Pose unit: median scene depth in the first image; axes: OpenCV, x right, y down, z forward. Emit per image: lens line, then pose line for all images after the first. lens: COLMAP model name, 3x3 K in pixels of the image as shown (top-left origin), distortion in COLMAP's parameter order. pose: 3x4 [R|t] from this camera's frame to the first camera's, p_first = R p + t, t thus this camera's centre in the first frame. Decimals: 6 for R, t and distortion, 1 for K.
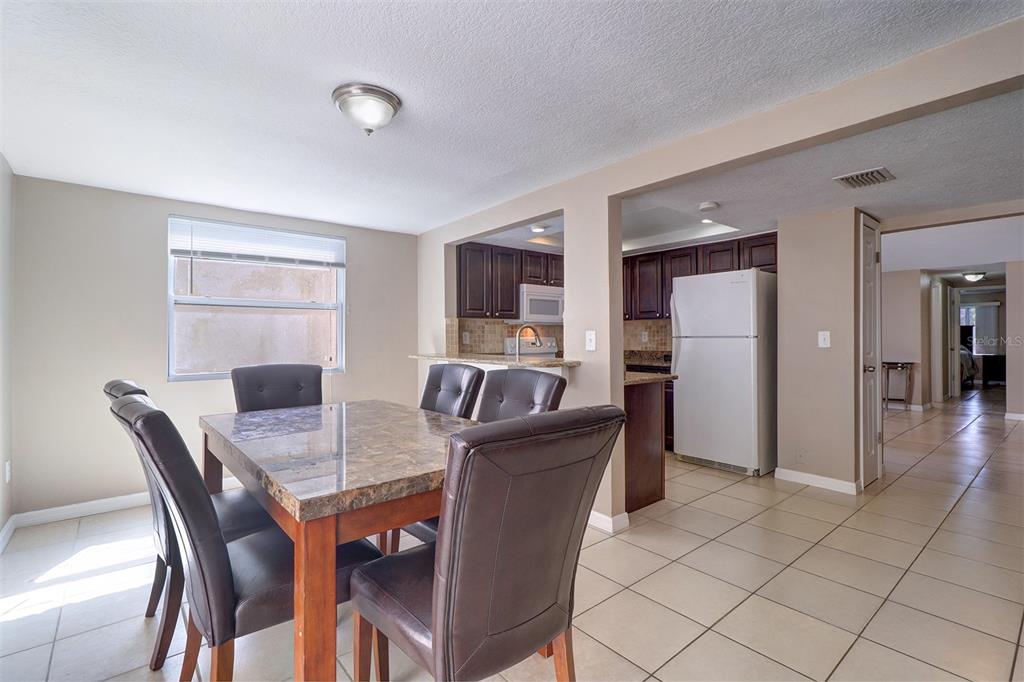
lens RADIAL K [[466.9, 0, 517.8], [0, 466.9, 335.7], [0, 0, 1]] dist [0.000365, 0.000013]
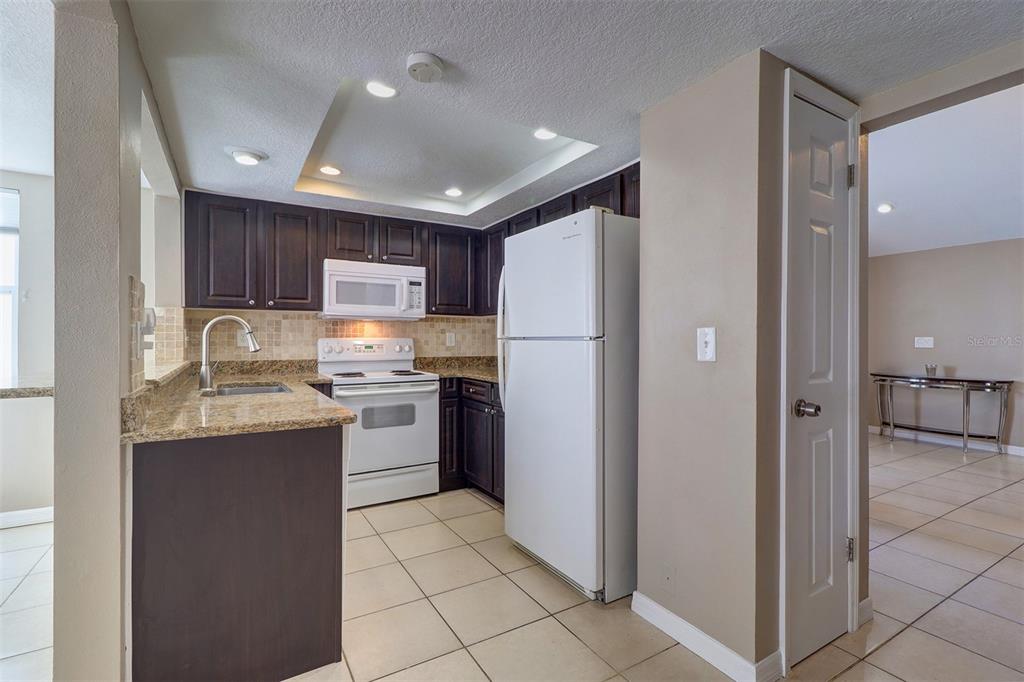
lens RADIAL K [[468.7, 0, 524.0], [0, 468.7, 338.9], [0, 0, 1]] dist [0.000052, -0.000014]
pose [[0.988317, 0.006471, -0.152273, 0.434254], [-0.006088, 0.999977, 0.002979, 0.001436], [0.152289, -0.002017, 0.988334, 0.398435]]
